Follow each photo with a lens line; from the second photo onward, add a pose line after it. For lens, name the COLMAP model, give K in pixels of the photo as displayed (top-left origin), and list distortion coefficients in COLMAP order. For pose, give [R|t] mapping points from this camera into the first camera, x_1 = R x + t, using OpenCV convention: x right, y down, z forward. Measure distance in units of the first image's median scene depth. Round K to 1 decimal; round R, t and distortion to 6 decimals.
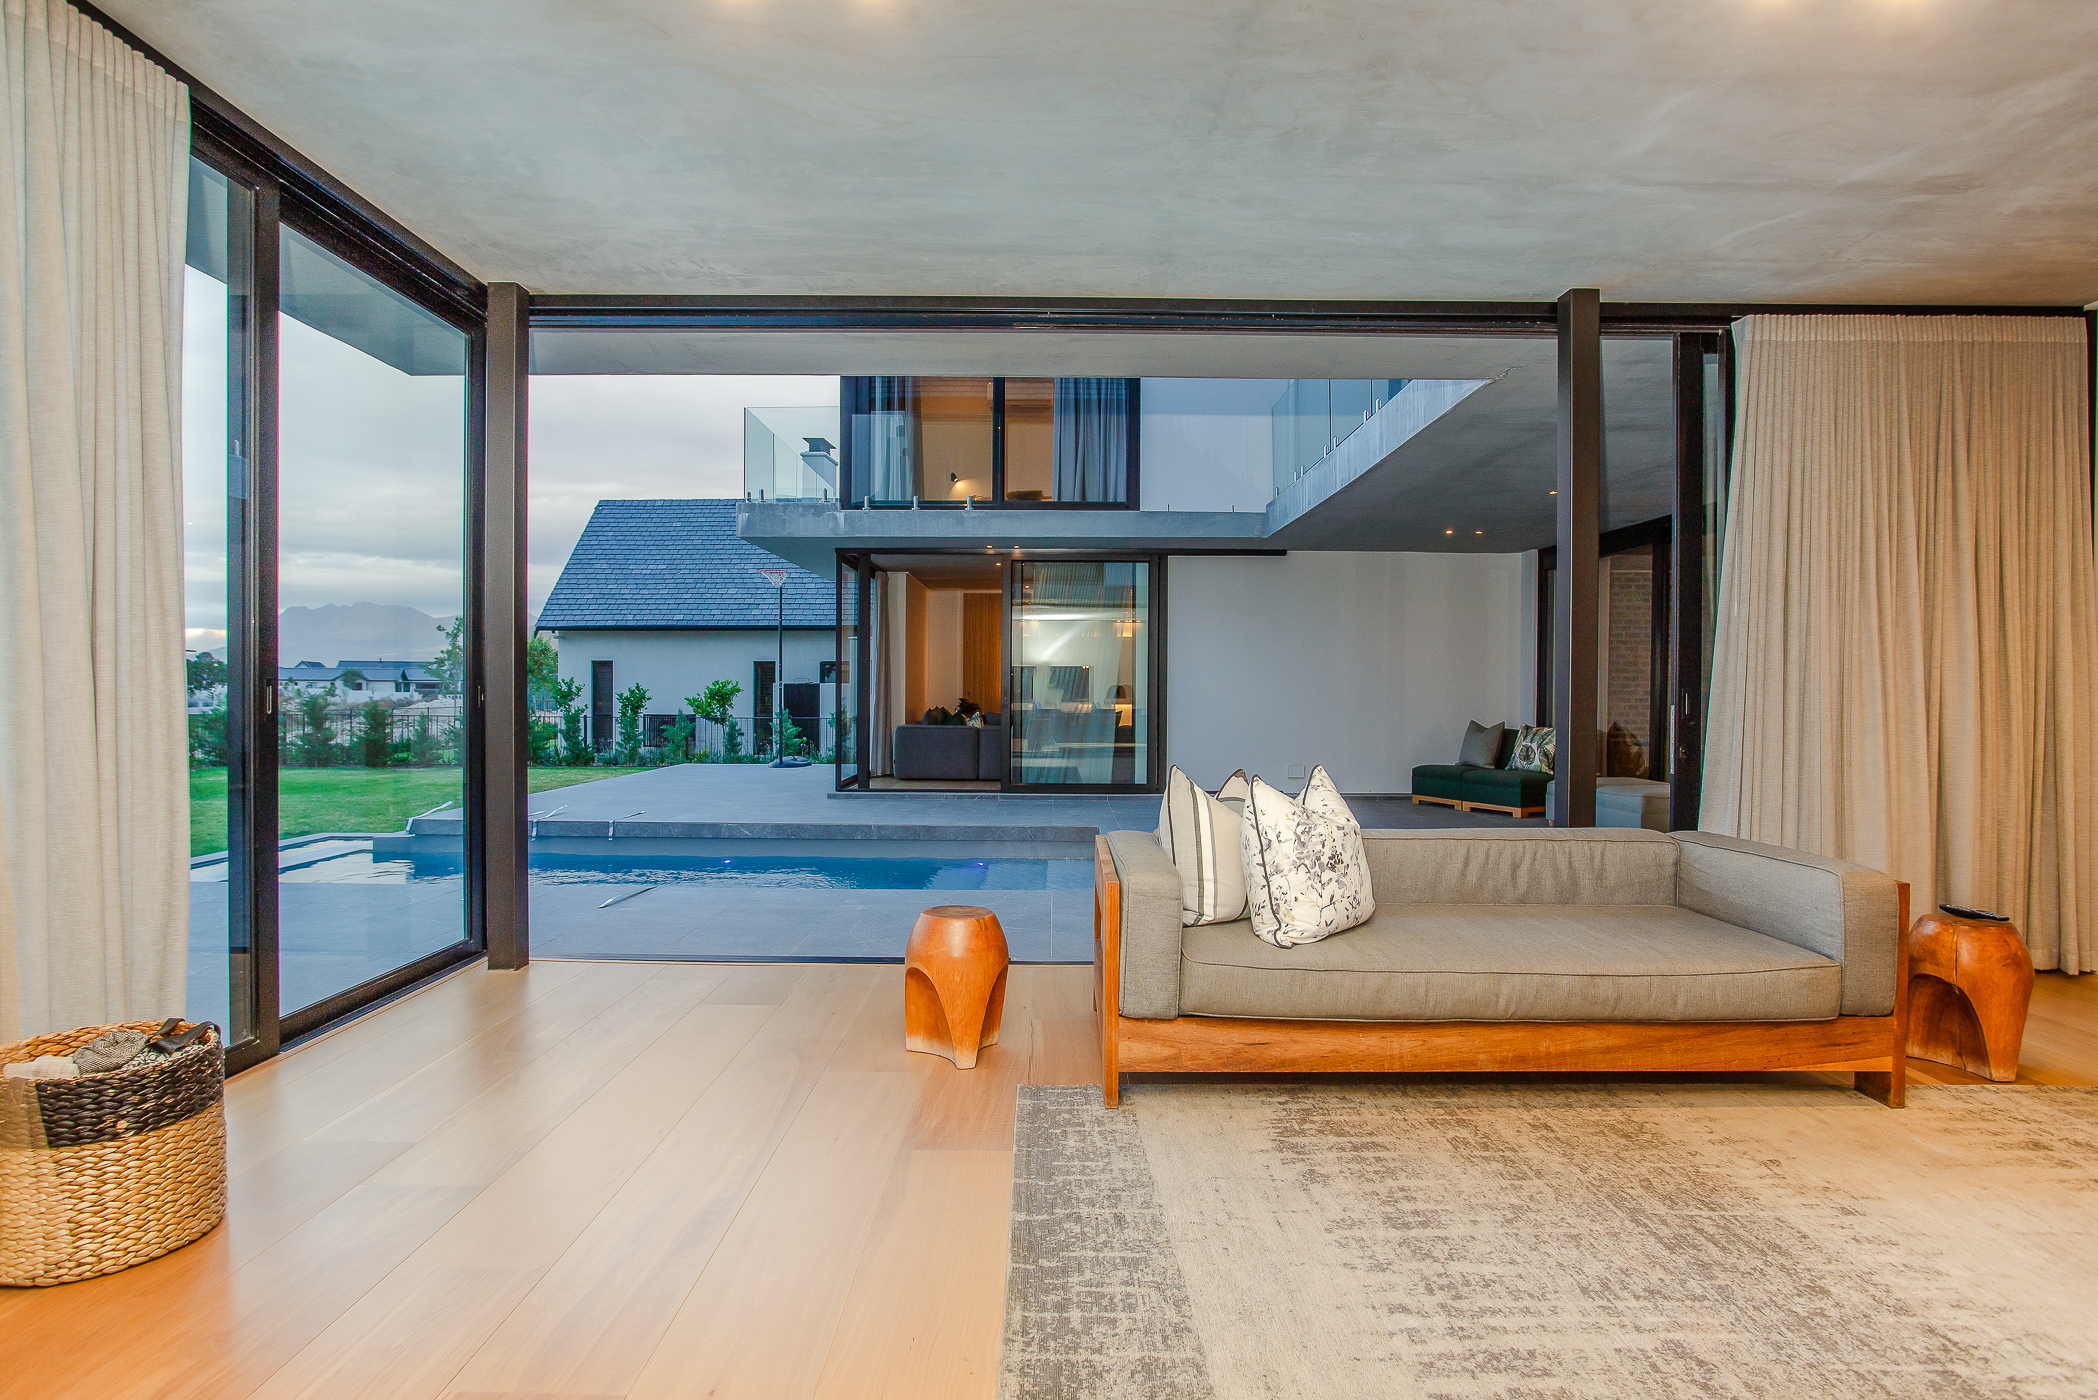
lens RADIAL K [[1148.5, 0, 1040.5], [0, 1148.5, 712.8], [0, 0, 1]] dist [-0.002579, 0.000695]
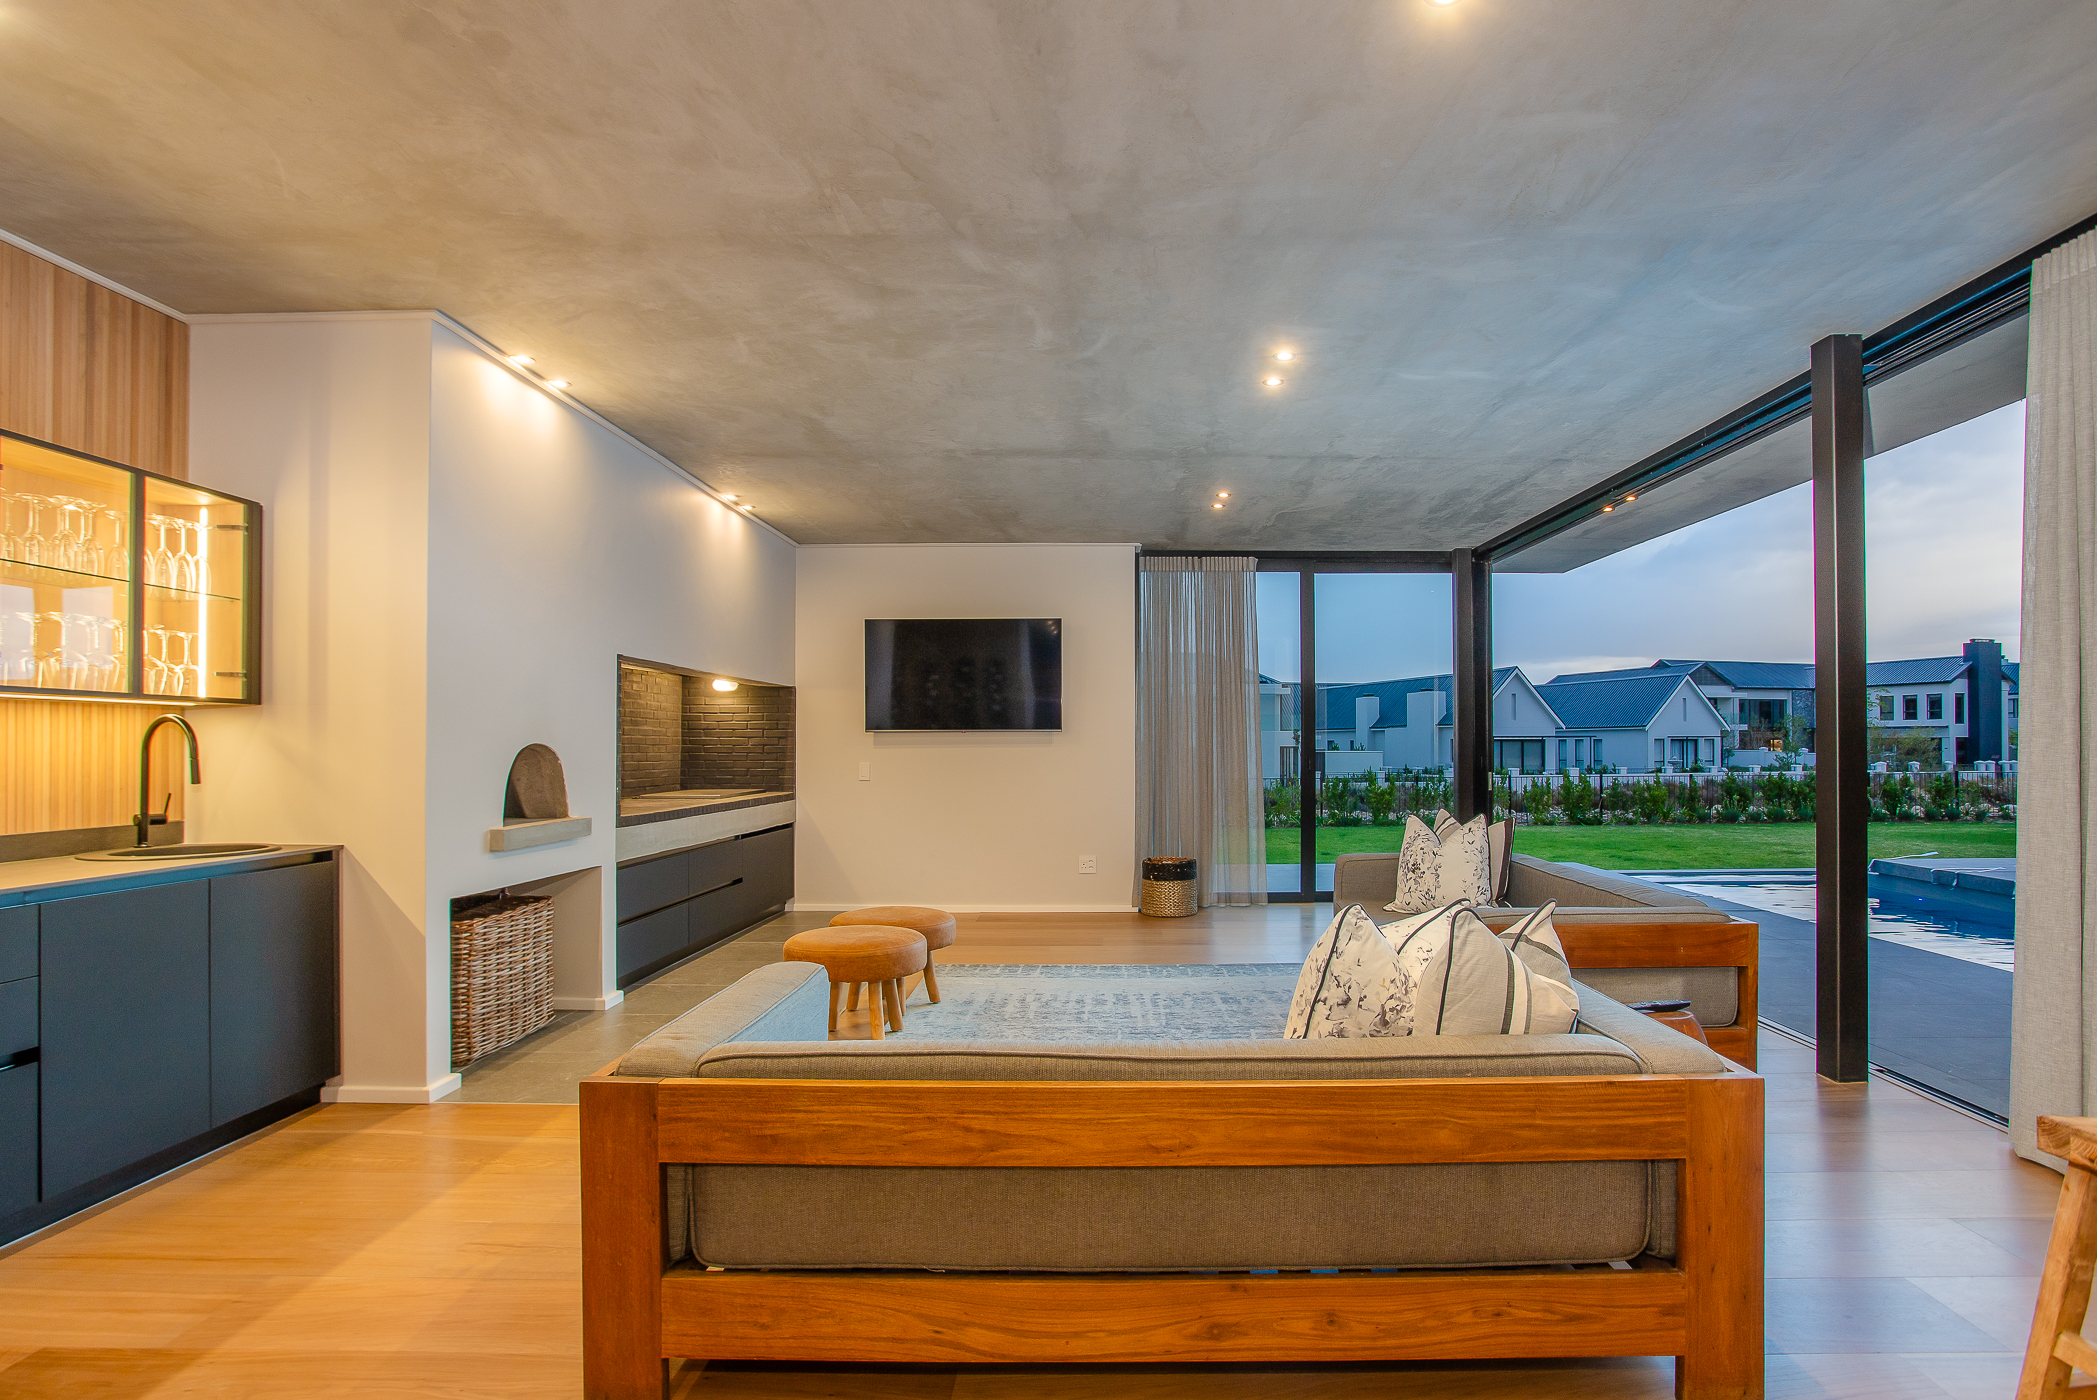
lens RADIAL K [[1034.1, 0, 1087.1], [0, 1034.1, 738.0], [0, 0, 1]] dist [-0.016944, 0.004311]
pose [[-0.019894, -0.017143, -0.999655, 1.992634], [-0.015330, 0.999741, -0.016839, -0.030473], [0.999685, 0.014990, -0.020151, 0.636284]]
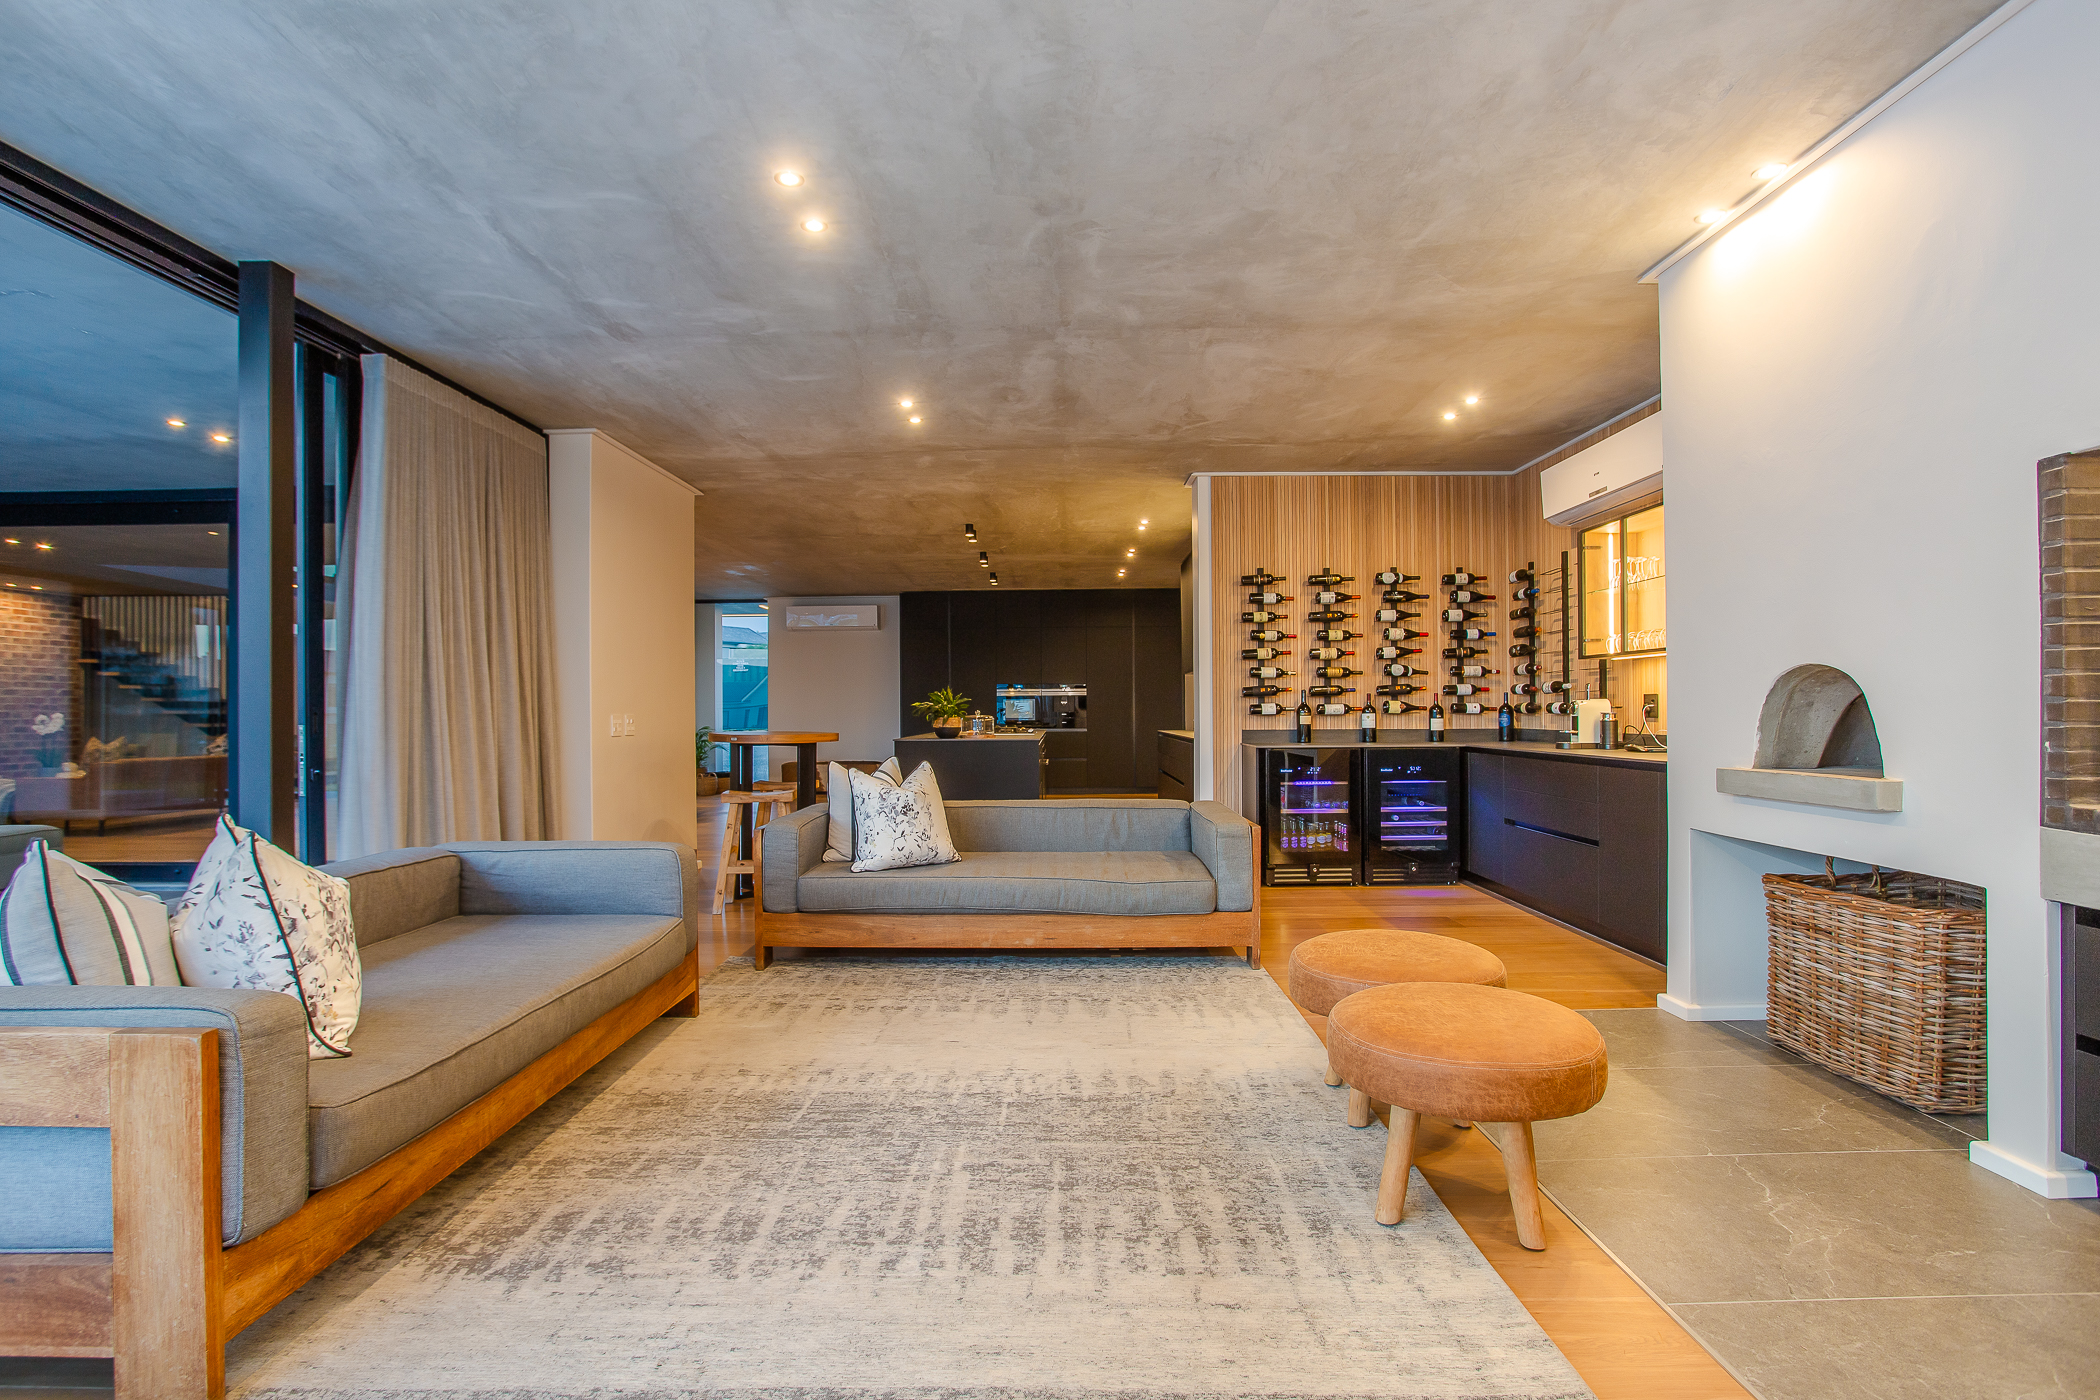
lens RADIAL K [[1035.6, 0, 1041.2], [0, 1035.6, 710.9], [0, 0, 1]] dist [-0.016944, 0.004311]
pose [[0.022334, -0.003736, 0.999744, -0.489998], [0.024742, 0.999689, 0.003183, -0.010024], [-0.999444, 0.024665, 0.022420, 0.592434]]
